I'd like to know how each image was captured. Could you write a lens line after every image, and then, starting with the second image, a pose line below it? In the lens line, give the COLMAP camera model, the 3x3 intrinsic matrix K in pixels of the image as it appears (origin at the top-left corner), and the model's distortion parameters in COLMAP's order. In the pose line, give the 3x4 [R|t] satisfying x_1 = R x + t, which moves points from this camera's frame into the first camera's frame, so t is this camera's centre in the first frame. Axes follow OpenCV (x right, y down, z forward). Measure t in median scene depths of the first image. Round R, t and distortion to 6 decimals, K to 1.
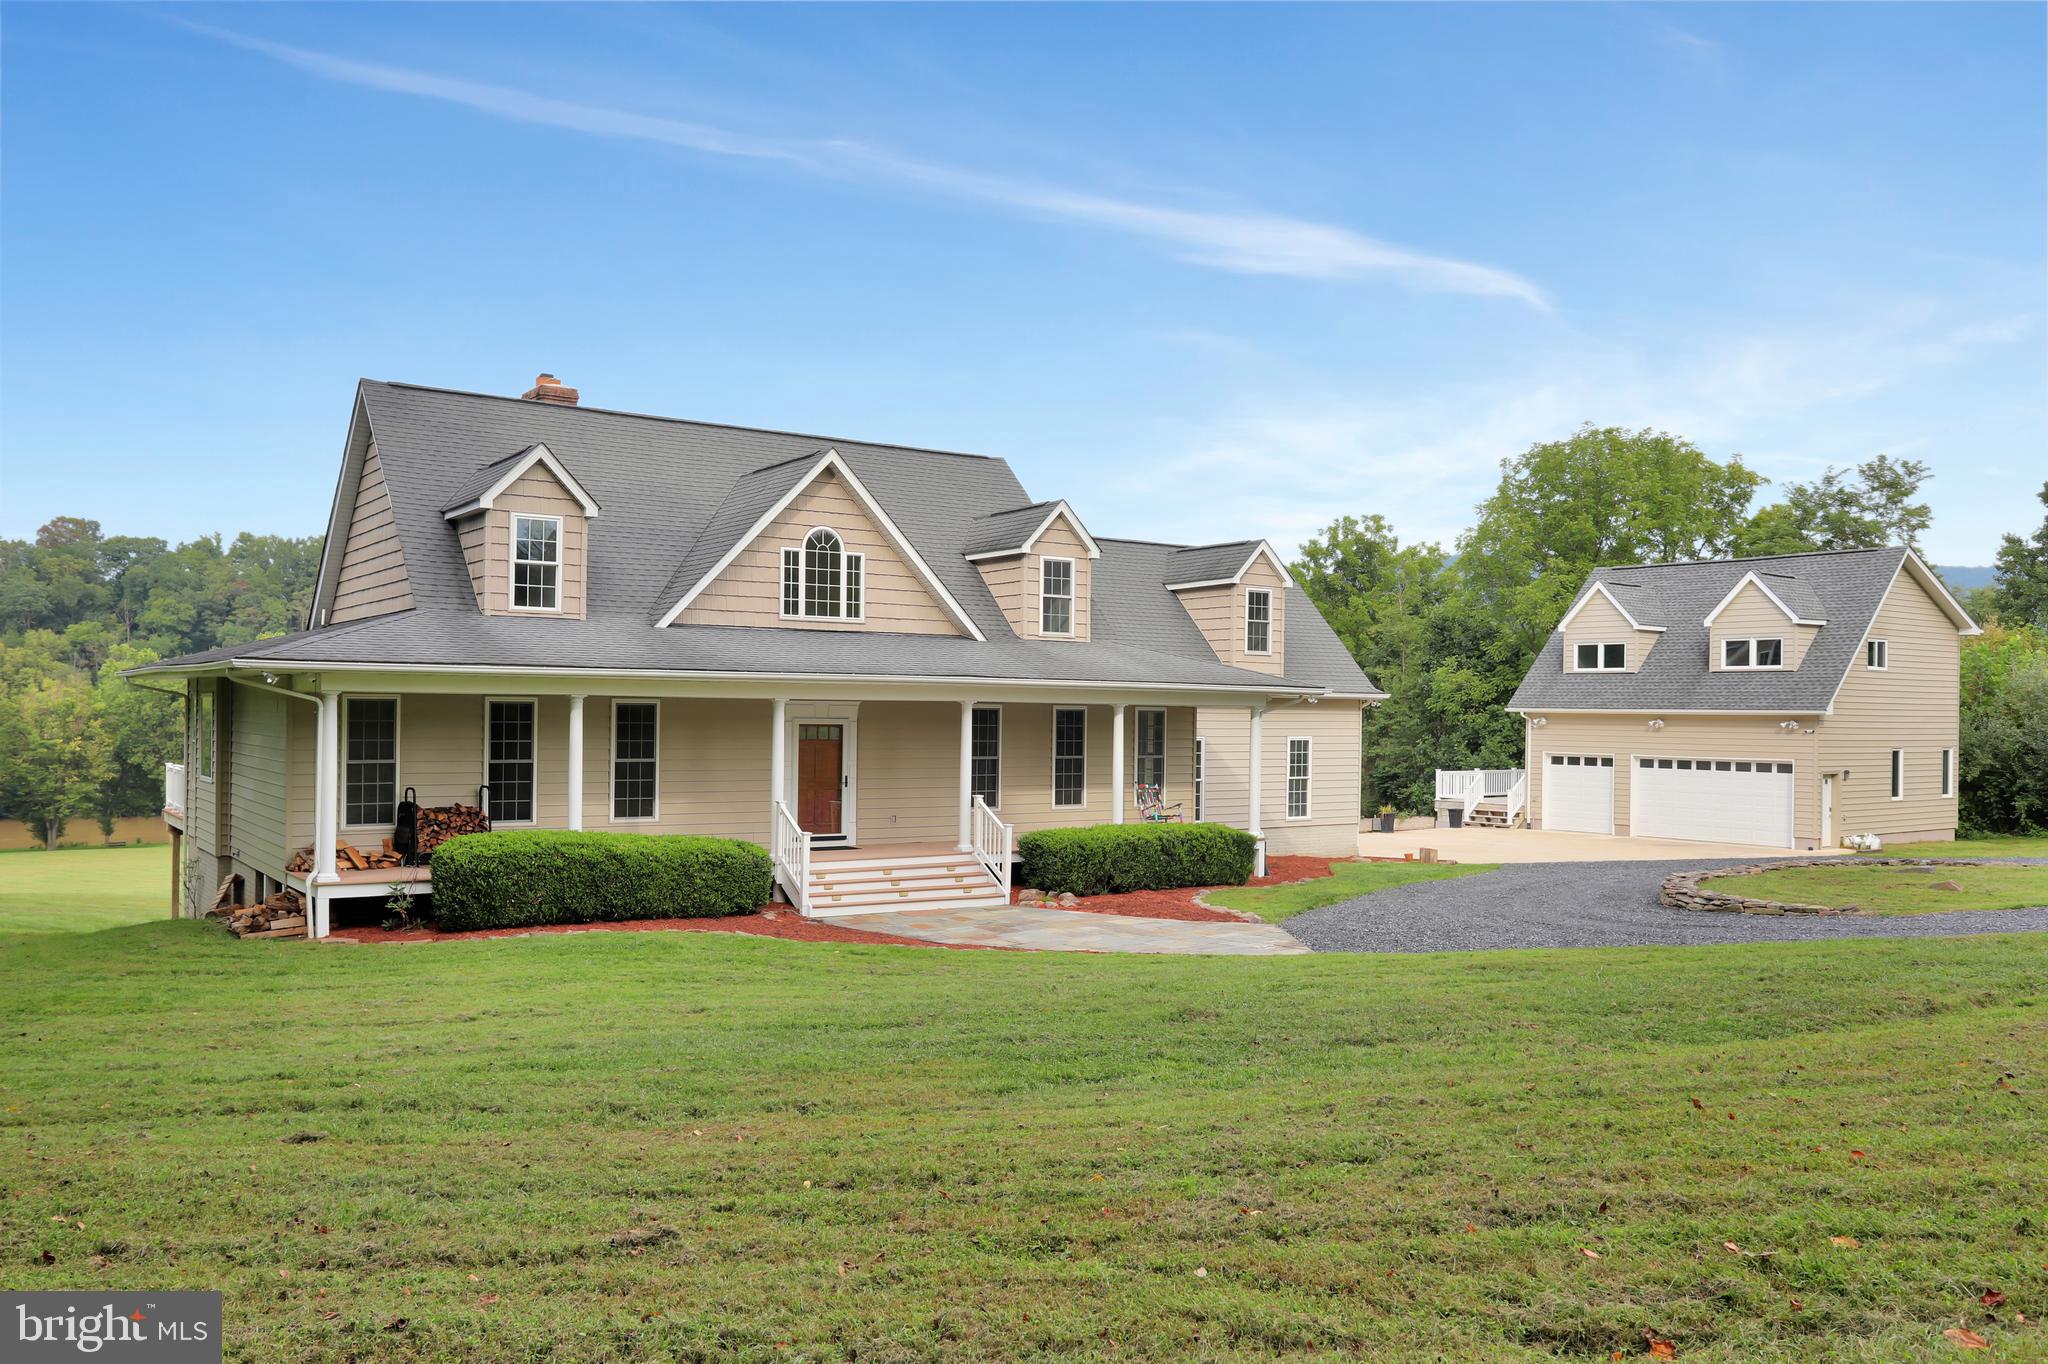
lens RADIAL K [[1574.2, 0, 1037.9], [0, 1574.2, 709.5], [0, 0, 1]] dist [0.015441, -0.003512]
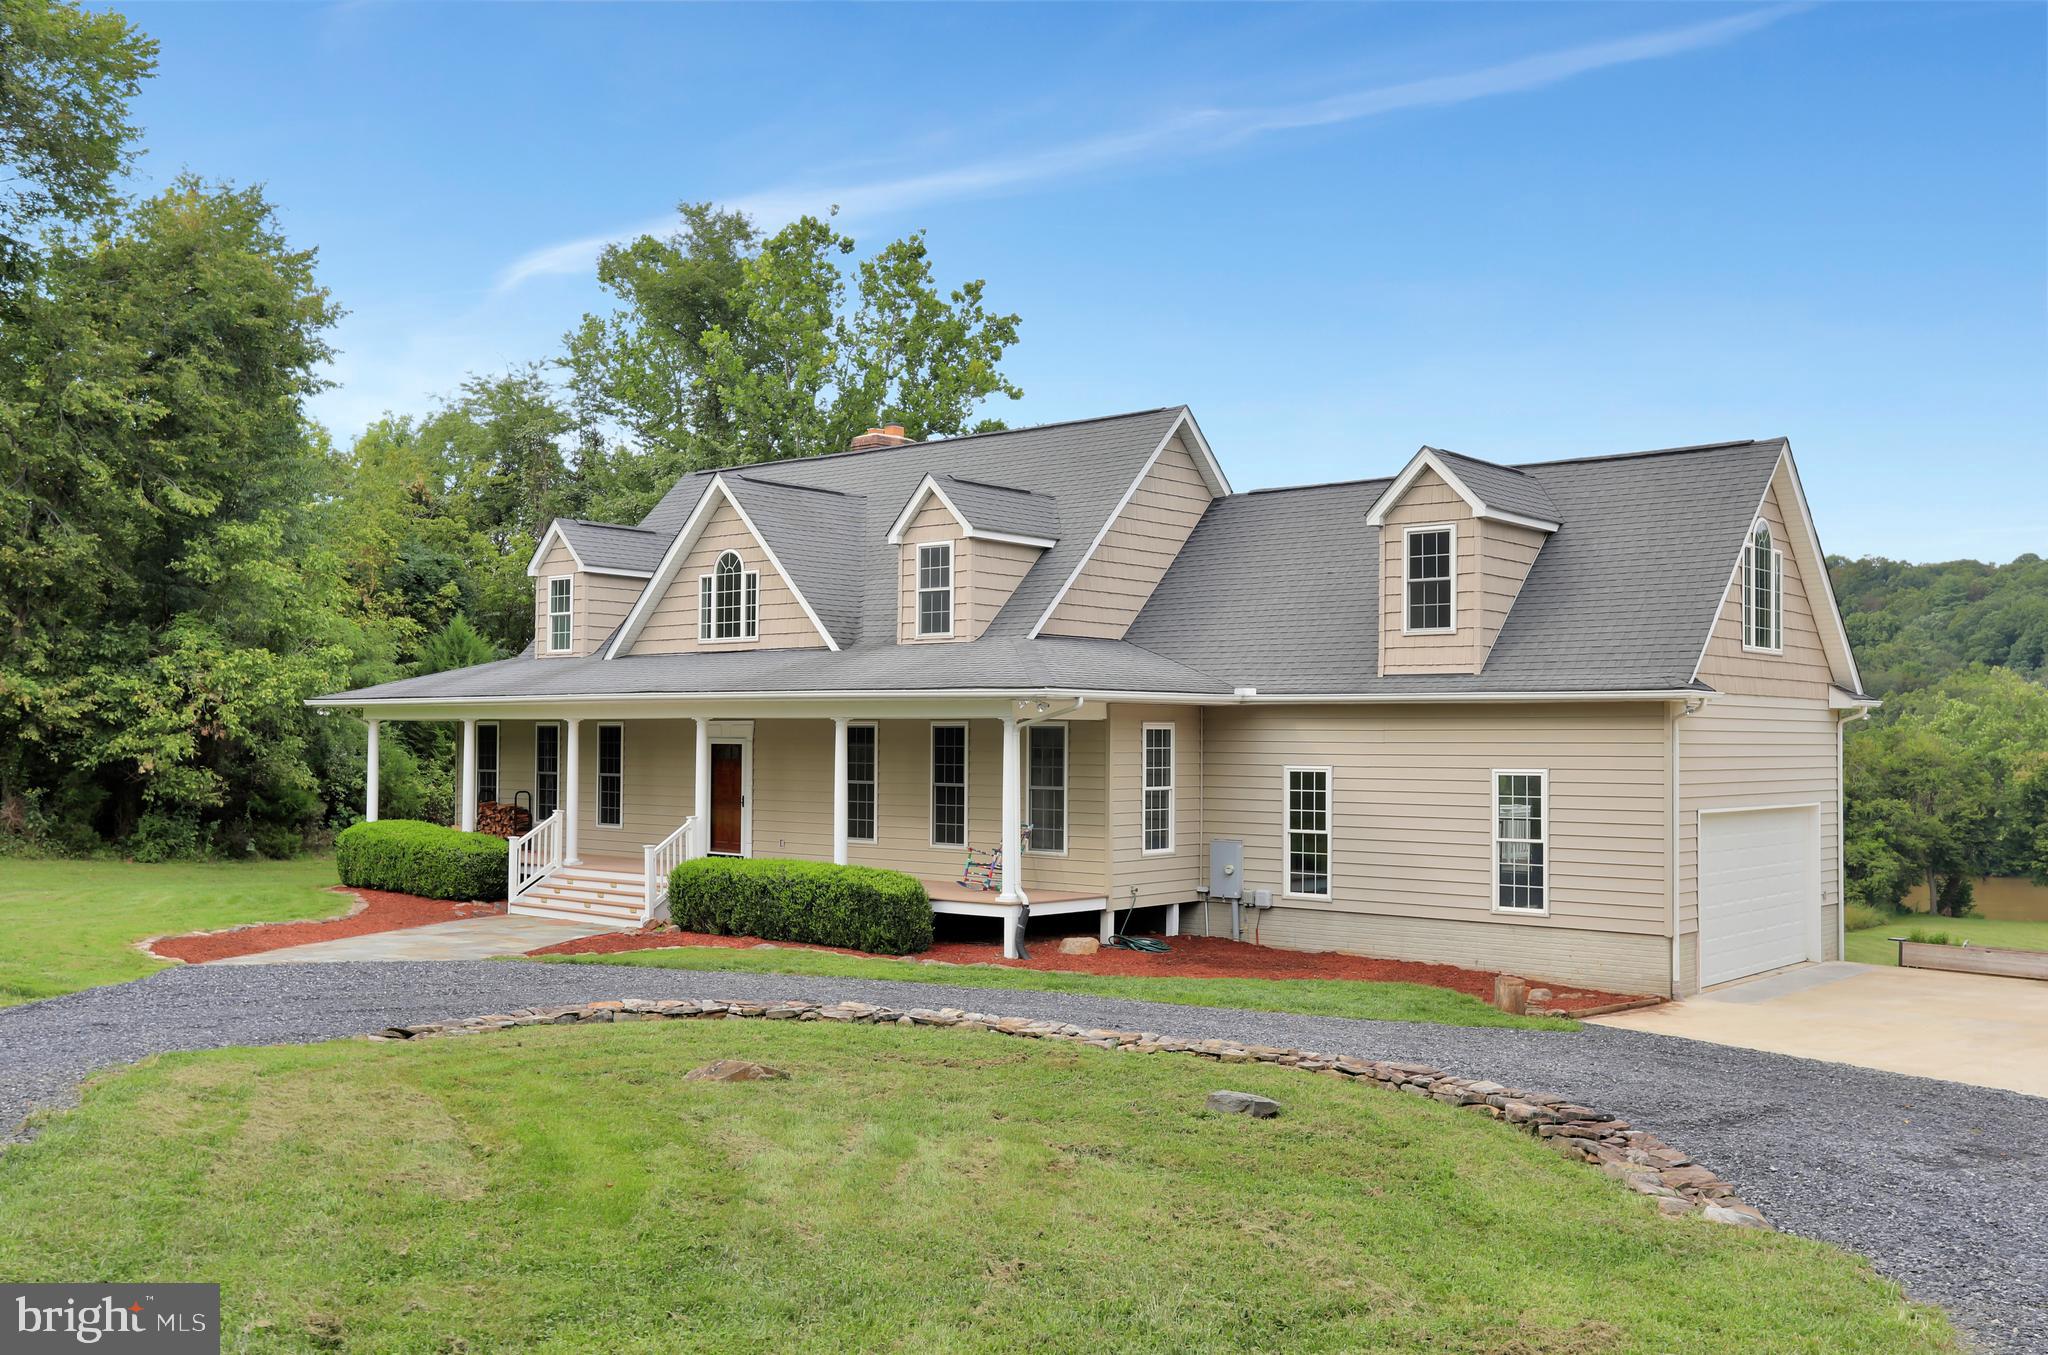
lens RADIAL K [[1853.1, 0, 1010.2], [0, 1853.1, 708.5], [0, 0, 1]] dist [0.018225, 0.025023]
pose [[0.244227, -0.027446, -0.969330, 0.792420], [-0.002354, 0.999580, -0.028896, 0.015176], [0.969715, 0.009339, 0.244060, 0.660392]]
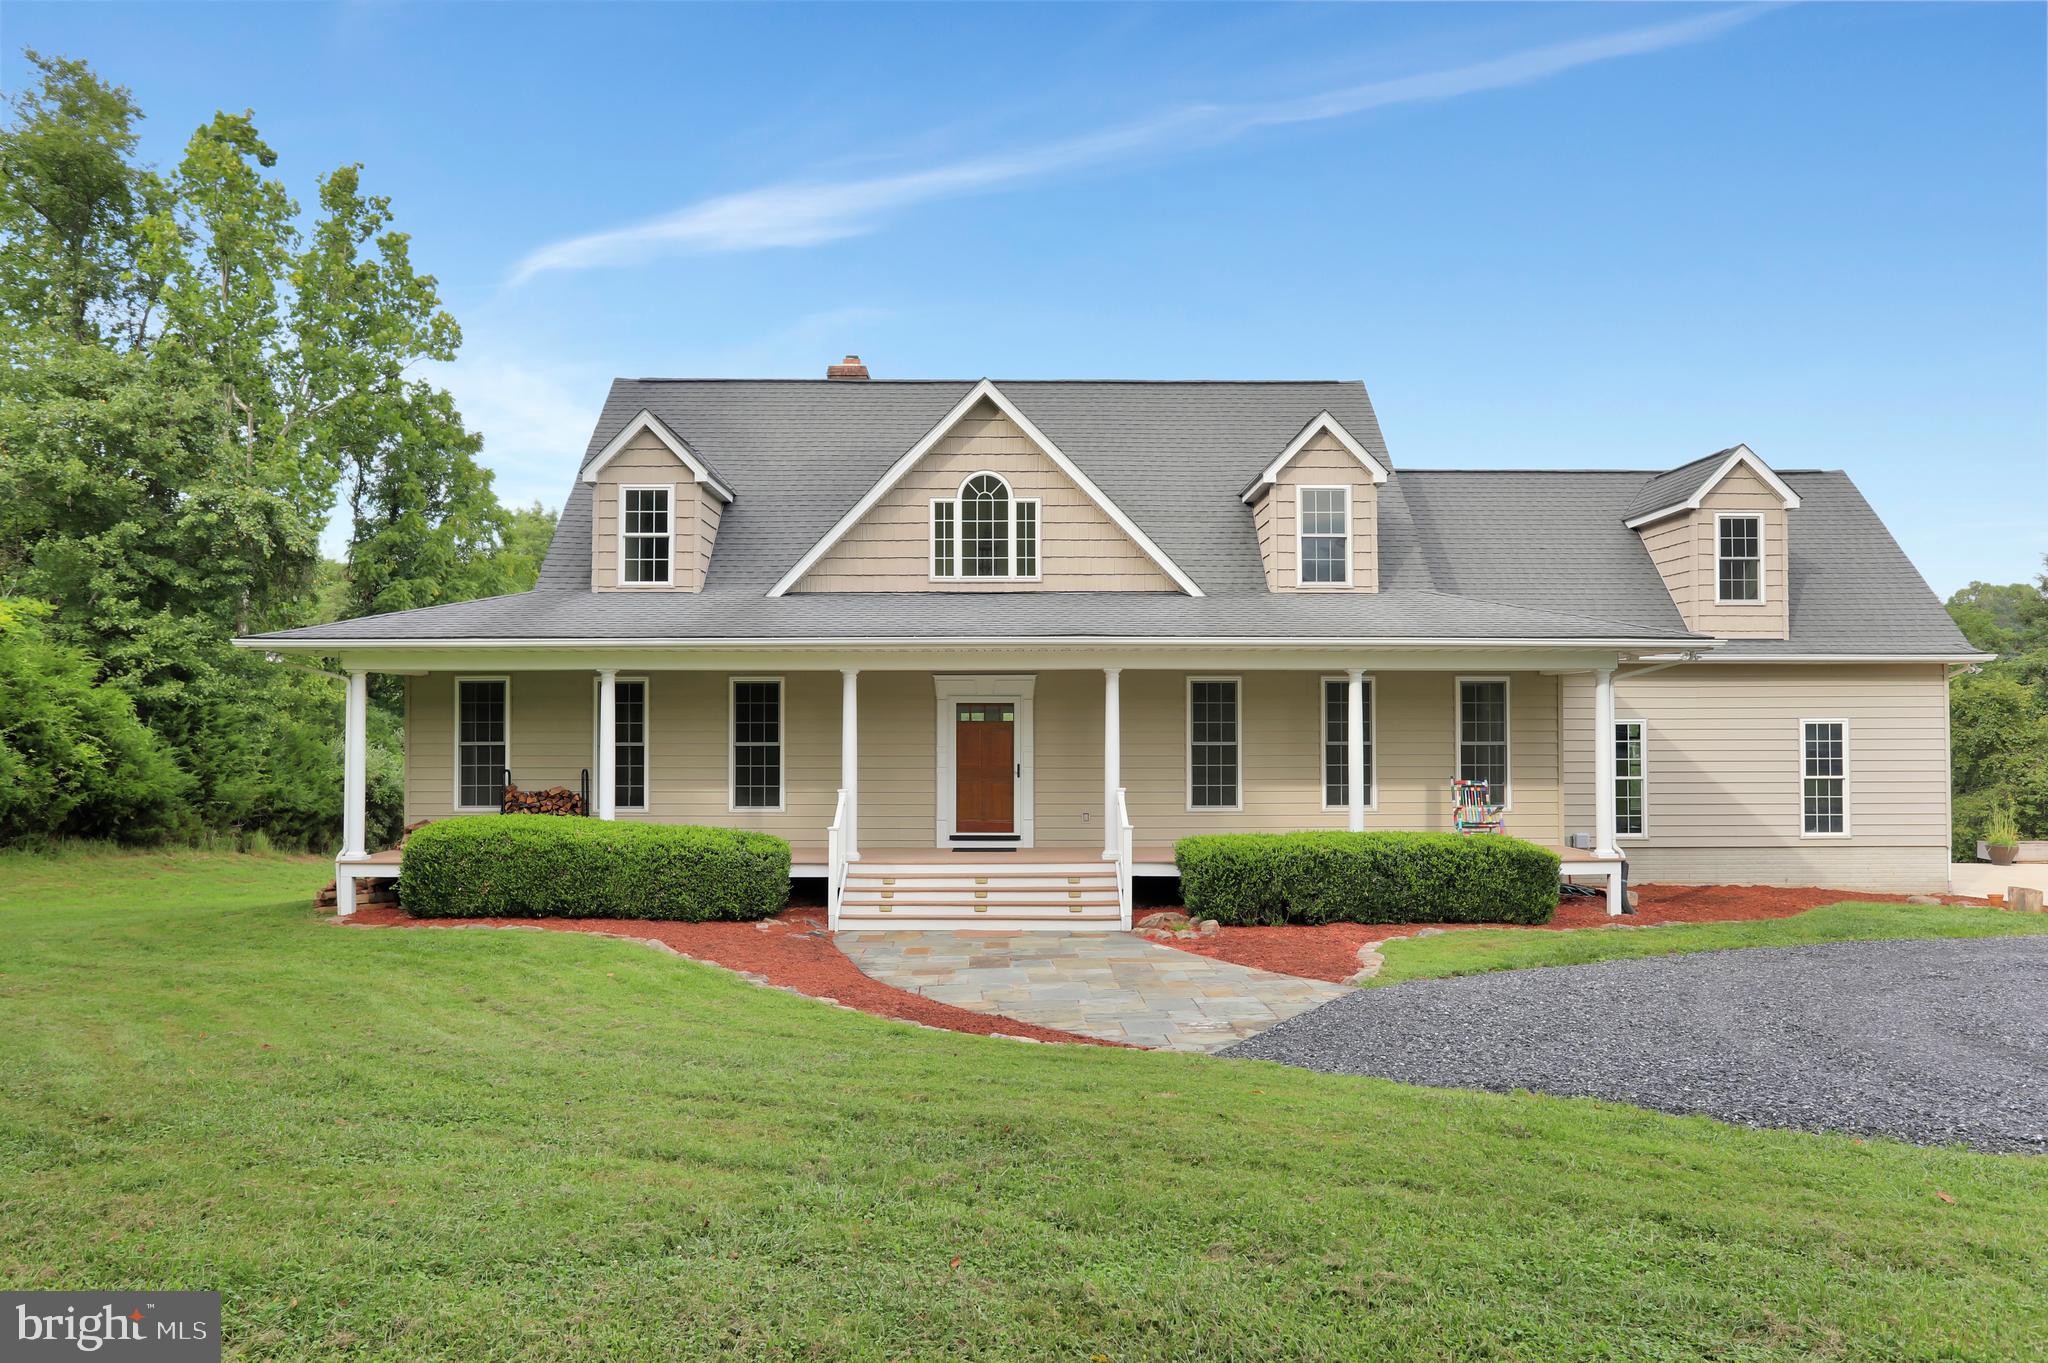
lens RADIAL K [[1465.9, 0, 1047.2], [0, 1465.9, 700.8], [0, 0, 1]] dist [-0.016308, 0.036771]
pose [[0.825470, -0.017064, -0.564188, 0.251371], [0.011484, 0.999844, -0.013439, 0.014383], [0.564329, 0.004614, 0.825537, 0.272175]]
